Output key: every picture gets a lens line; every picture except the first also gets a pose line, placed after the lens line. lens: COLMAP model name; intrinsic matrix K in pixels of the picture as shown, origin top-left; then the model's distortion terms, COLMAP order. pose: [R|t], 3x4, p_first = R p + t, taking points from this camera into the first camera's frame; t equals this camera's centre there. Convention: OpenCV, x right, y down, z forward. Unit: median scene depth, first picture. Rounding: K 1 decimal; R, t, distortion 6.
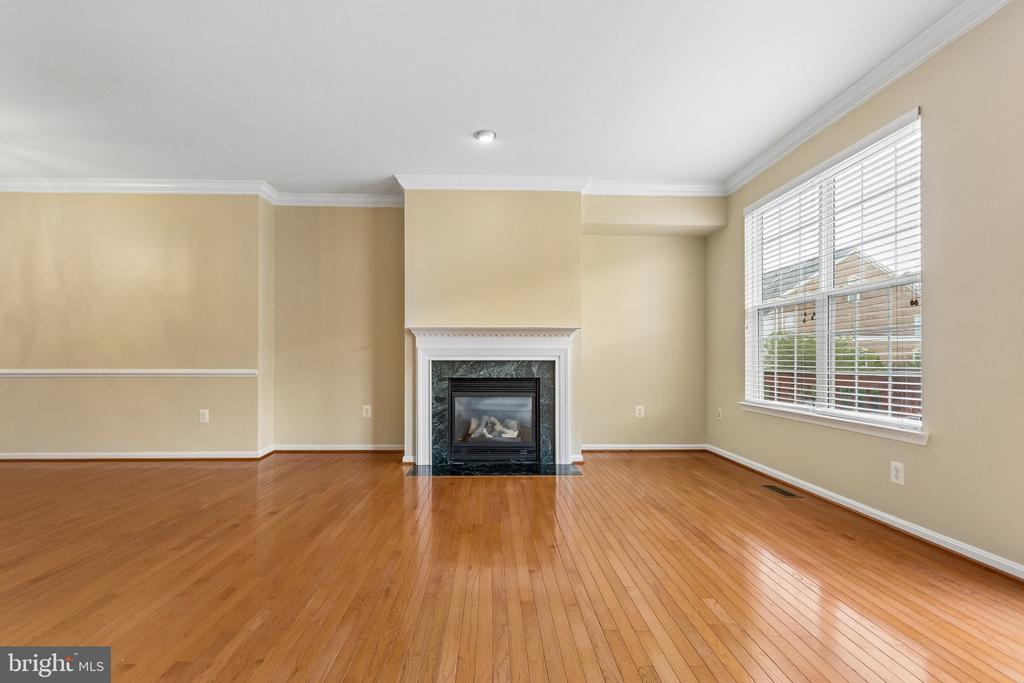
lens RADIAL K [[473.4, 0, 514.2], [0, 473.4, 356.5], [0, 0, 1]] dist [-0.000162, 0.000084]
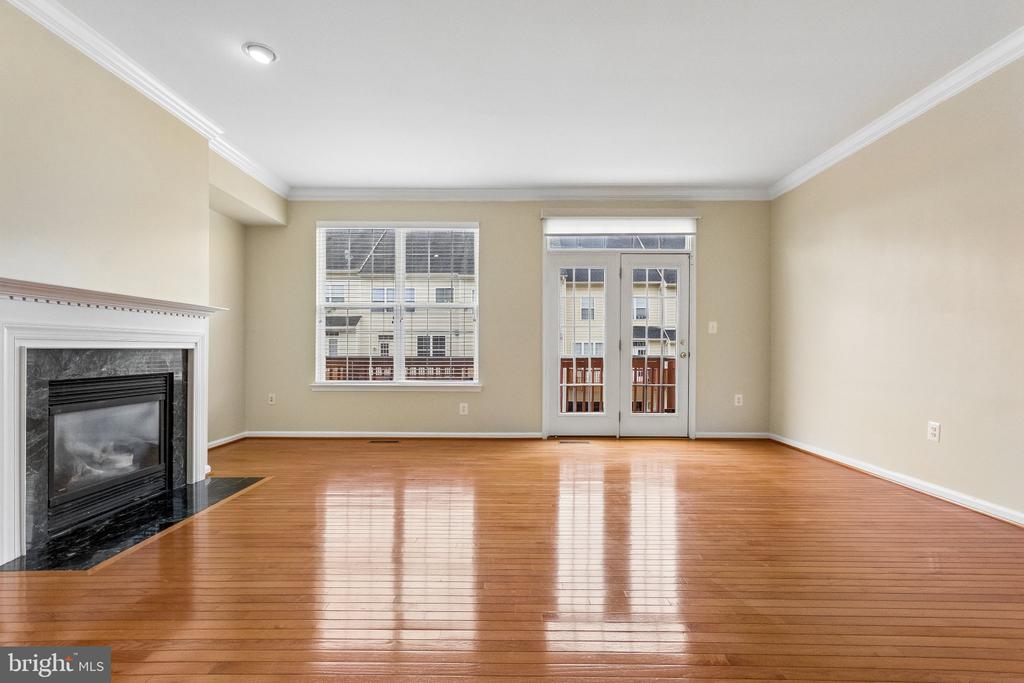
lens RADIAL K [[448.6, 0, 512.0], [0, 448.6, 341.5], [0, 0, 1]] dist [-0.000651, -0.000087]
pose [[0.059754, 0.016779, 0.998072, -0.611626], [-0.011214, 0.999807, -0.016137, 0.002766], [-0.998150, -0.010228, 0.059931, 0.442458]]
